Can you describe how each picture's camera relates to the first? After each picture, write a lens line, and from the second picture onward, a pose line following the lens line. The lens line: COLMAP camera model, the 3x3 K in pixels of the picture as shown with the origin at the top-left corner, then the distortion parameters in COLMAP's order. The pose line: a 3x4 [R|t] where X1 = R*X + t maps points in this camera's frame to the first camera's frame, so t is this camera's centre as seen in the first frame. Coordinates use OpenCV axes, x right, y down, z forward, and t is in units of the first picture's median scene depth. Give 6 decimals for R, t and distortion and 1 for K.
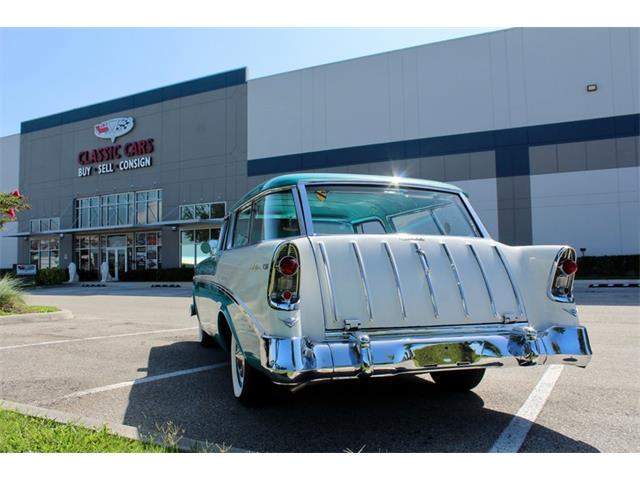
lens RADIAL K [[536.8, 0, 317.9], [0, 536.8, 240.3], [0, 0, 1]] dist [-0.172018, 0.161714]
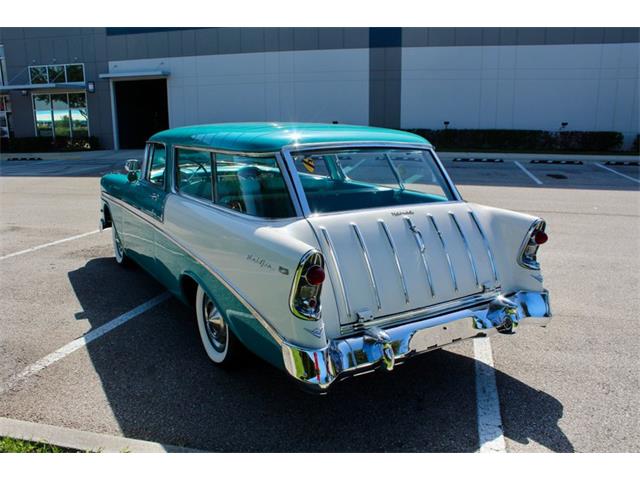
lens RADIAL K [[525.2, 0, 309.9], [0, 525.2, 238.8], [0, 0, 1]] dist [-0.176736, 0.176296]
pose [[0.968297, -0.050610, 0.244620, -0.199614], [-0.017191, 0.963440, 0.267374, -0.182884], [-0.249209, -0.263102, 0.932026, 0.103677]]
